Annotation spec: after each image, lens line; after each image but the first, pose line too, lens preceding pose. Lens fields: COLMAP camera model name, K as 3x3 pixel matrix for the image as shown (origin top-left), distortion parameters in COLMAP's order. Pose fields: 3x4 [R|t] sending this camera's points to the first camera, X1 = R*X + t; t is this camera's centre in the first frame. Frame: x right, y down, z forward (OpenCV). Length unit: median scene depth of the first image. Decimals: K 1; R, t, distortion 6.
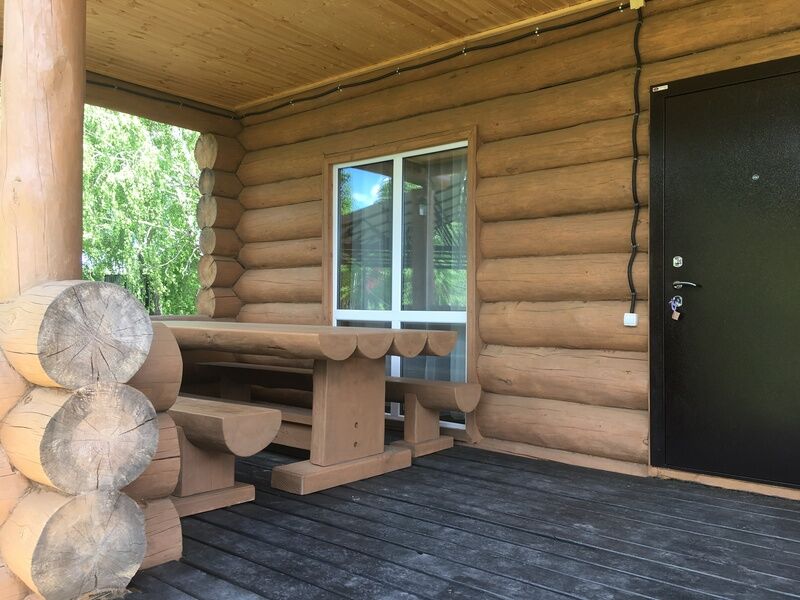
lens RADIAL K [[677.8, 0, 401.4], [0, 677.8, 301.0], [0, 0, 1]] dist [0.041208, -0.025993]
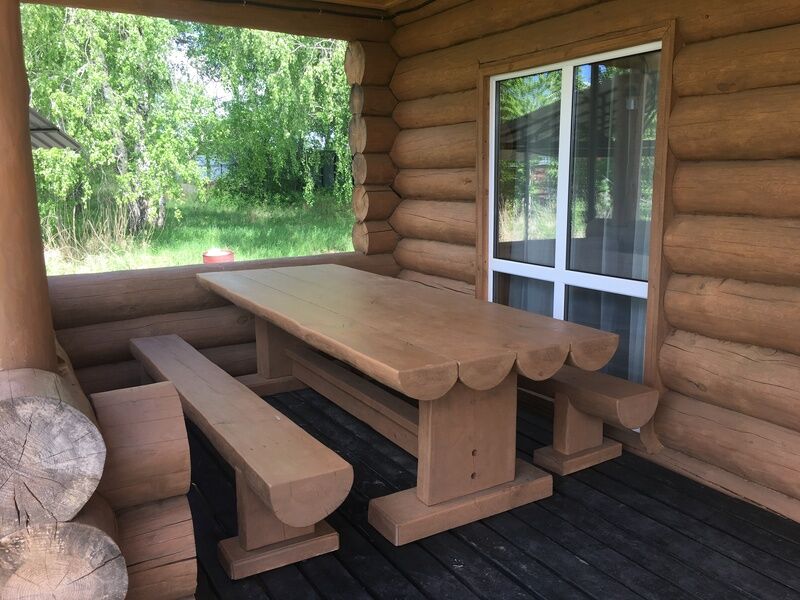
lens RADIAL K [[677.8, 0, 398.7], [0, 677.8, 300.0], [0, 0, 1]] dist [0.041208, -0.025993]
pose [[0.944515, 0.038251, -0.326234, 0.083509], [0.025970, 0.981390, 0.190259, -0.119178], [0.327440, -0.188174, 0.925944, 0.217100]]
